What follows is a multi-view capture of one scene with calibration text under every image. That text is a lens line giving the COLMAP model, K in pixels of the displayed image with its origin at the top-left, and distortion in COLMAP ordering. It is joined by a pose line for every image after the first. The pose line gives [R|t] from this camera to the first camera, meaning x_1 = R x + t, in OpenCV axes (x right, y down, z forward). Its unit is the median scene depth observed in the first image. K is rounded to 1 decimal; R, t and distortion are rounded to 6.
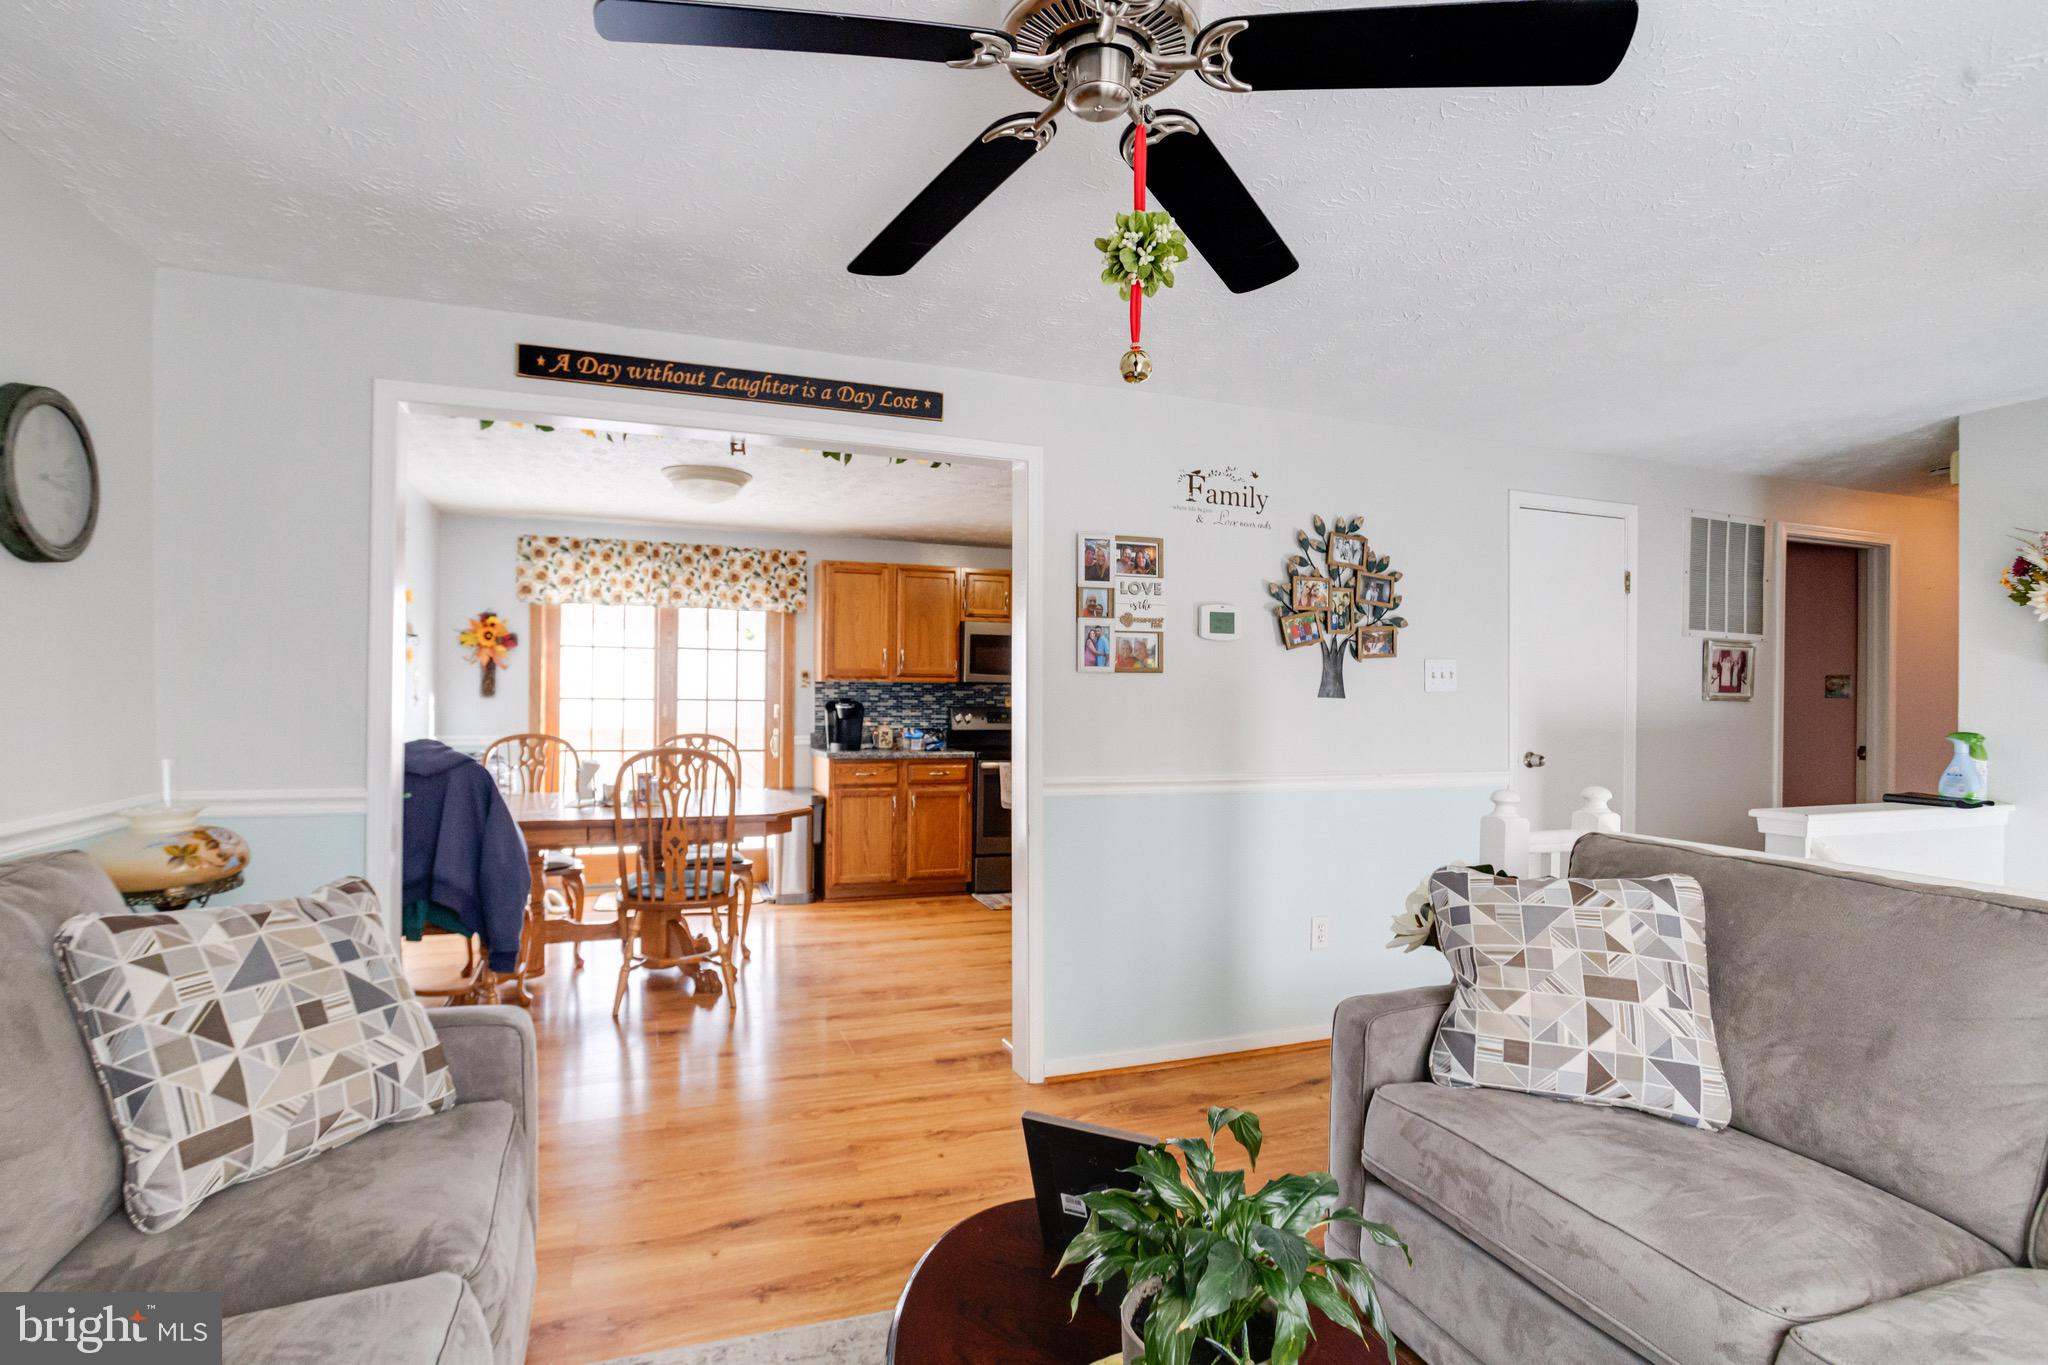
lens RADIAL K [[986.0, 0, 983.2], [0, 986.0, 708.6], [0, 0, 1]] dist [-0.043330, 0.019672]
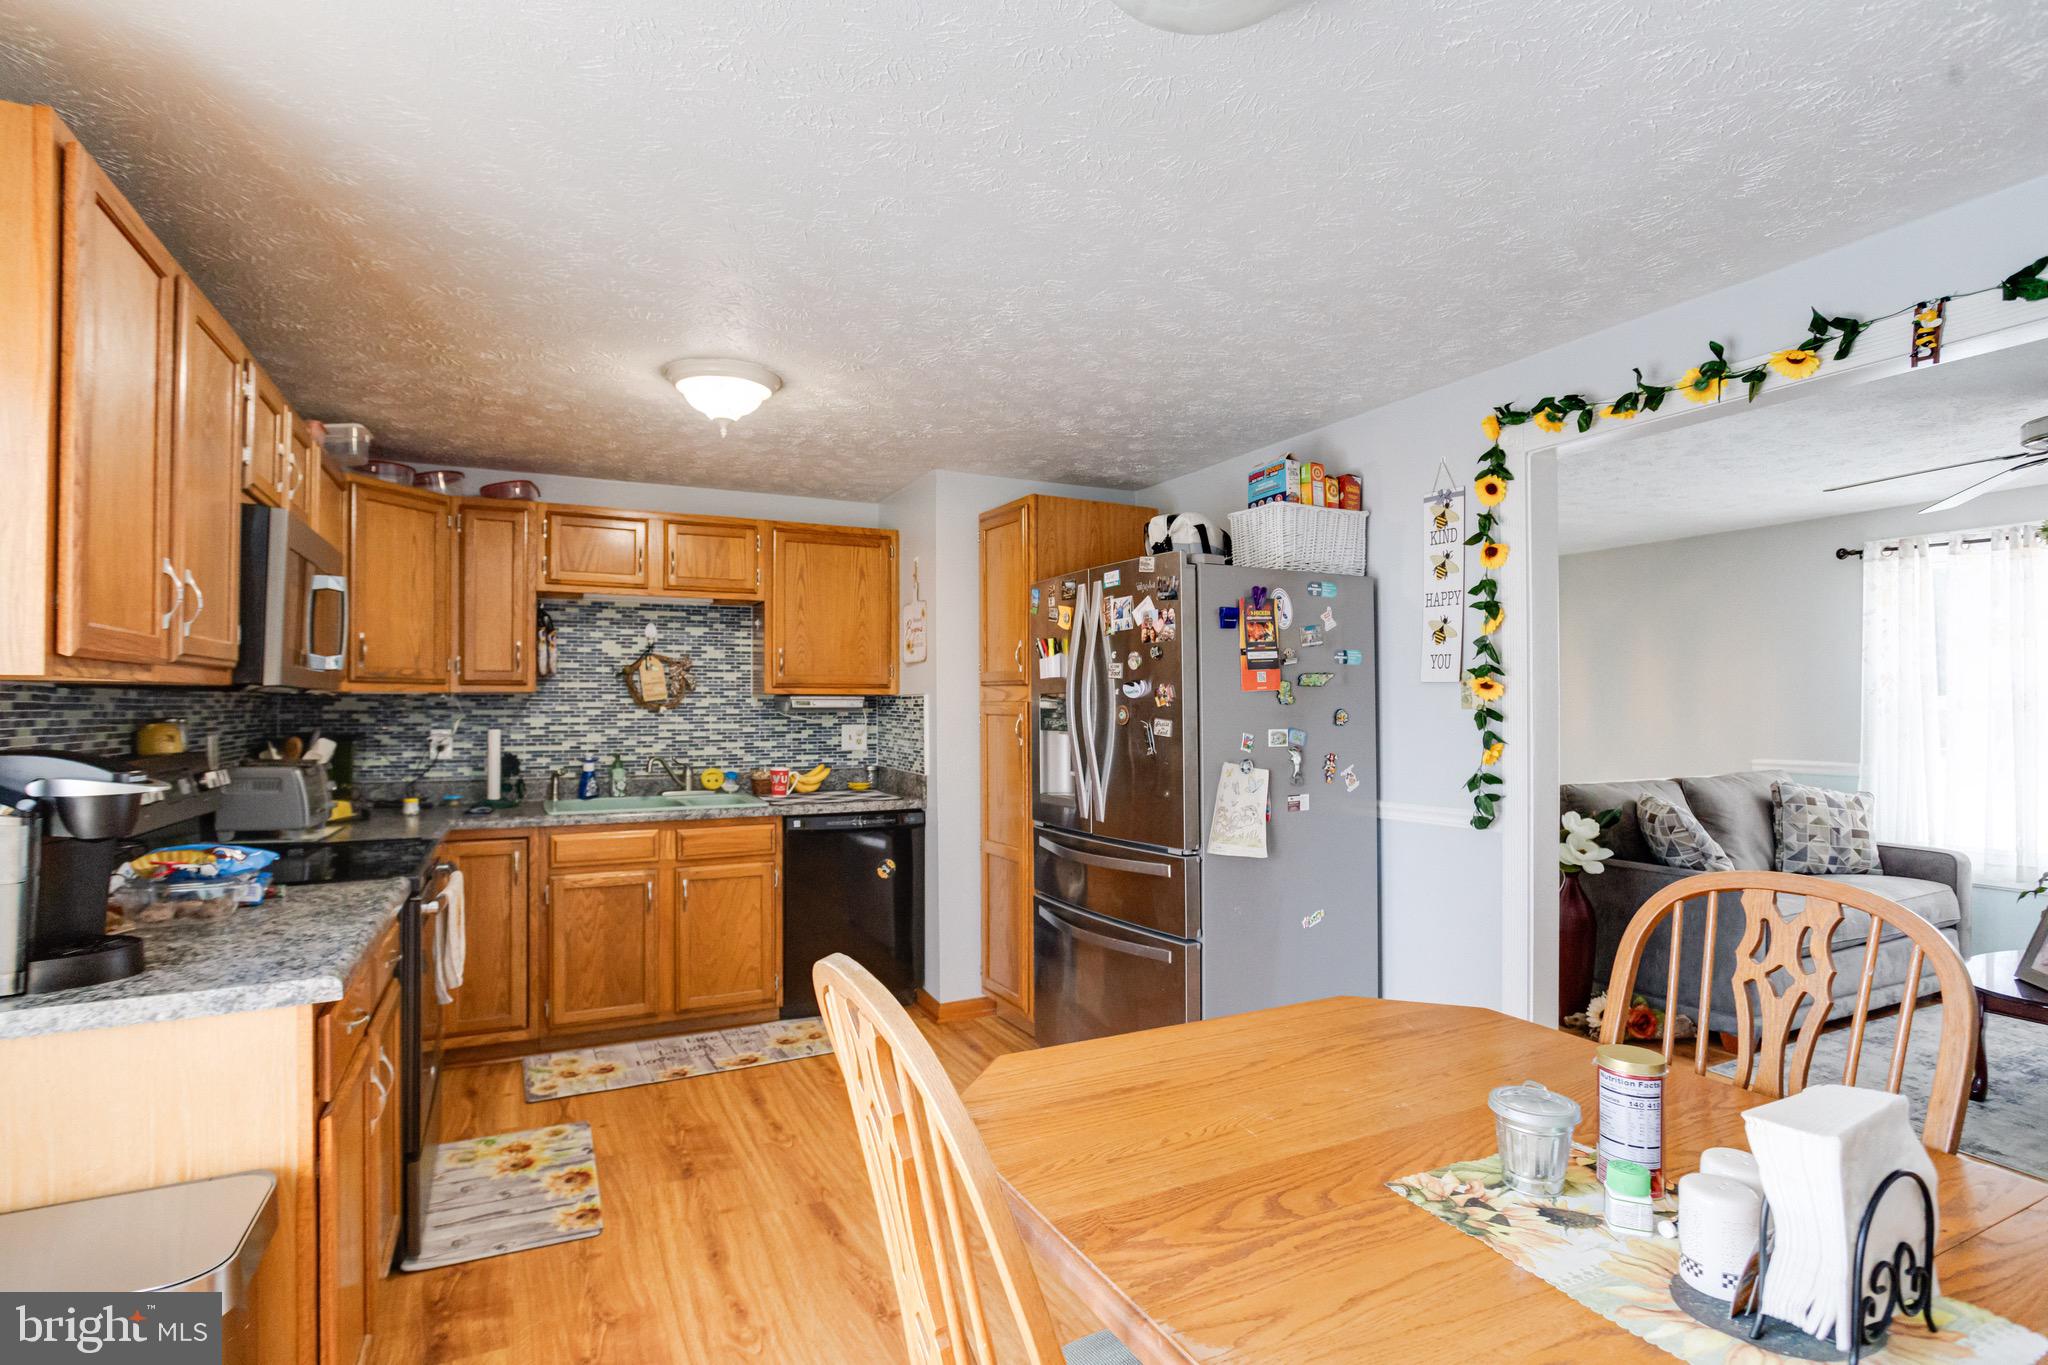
lens RADIAL K [[986.0, 0, 1002.6], [0, 986.0, 692.9], [0, 0, 1]] dist [-0.043330, 0.019672]
pose [[-0.122873, 0.003453, 0.992416, -0.611390], [0.012804, 0.999916, -0.001894, -0.032691], [-0.992340, 0.012475, -0.122907, 1.264616]]
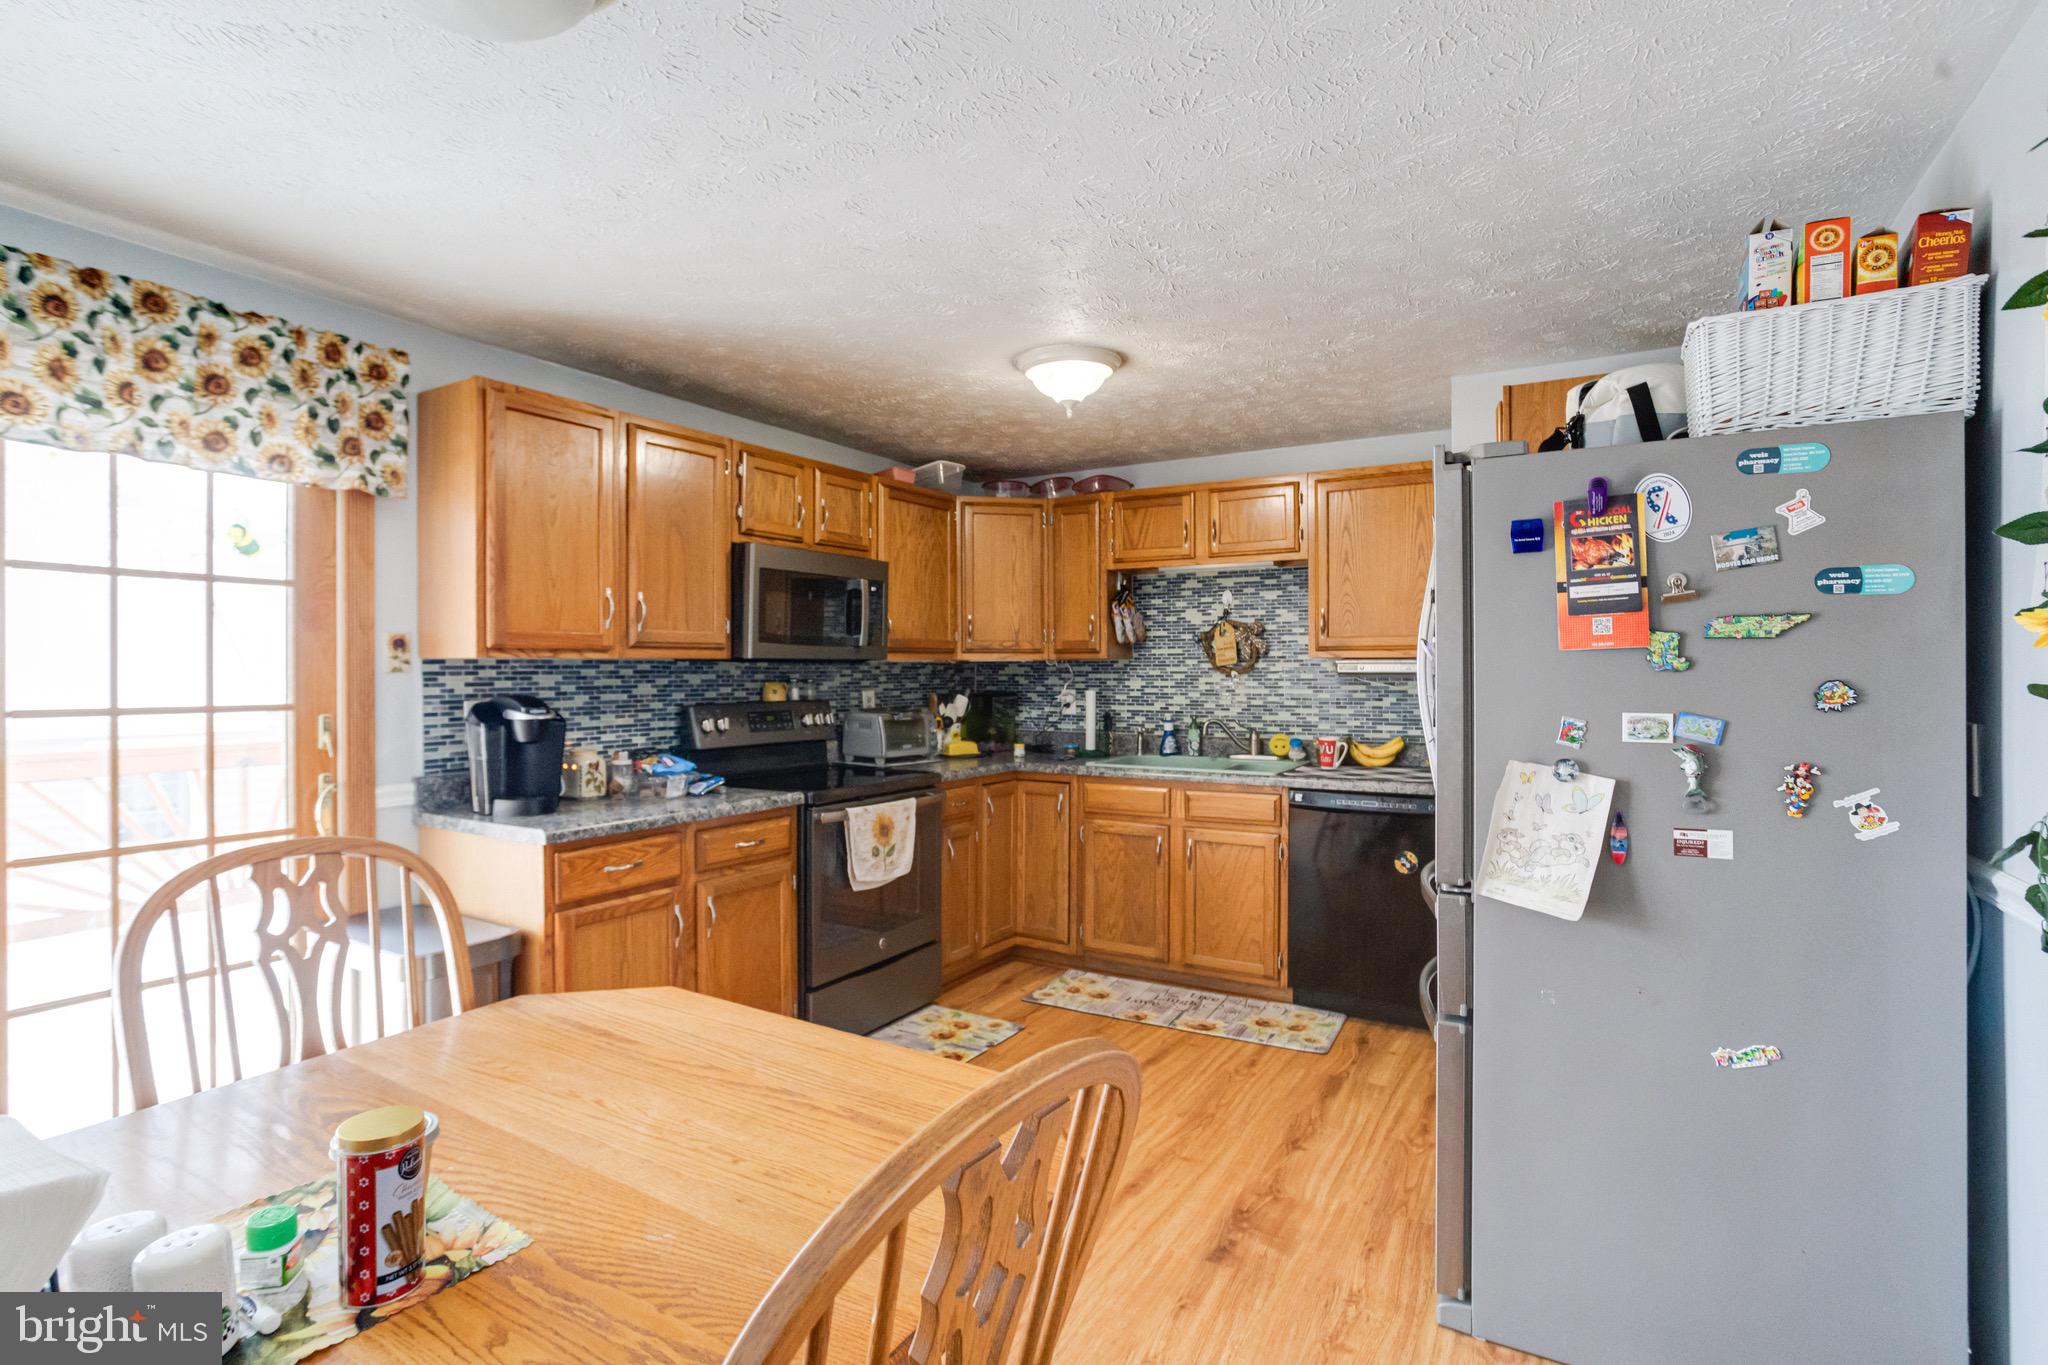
lens RADIAL K [[986.0, 0, 1006.6], [0, 986.0, 676.4], [0, 0, 1]] dist [-0.043330, 0.019672]
pose [[0.772477, -0.015484, 0.634853, -0.393016], [0.017341, 0.999844, 0.003286, -0.026751], [-0.634805, 0.008470, 0.772626, 0.808019]]
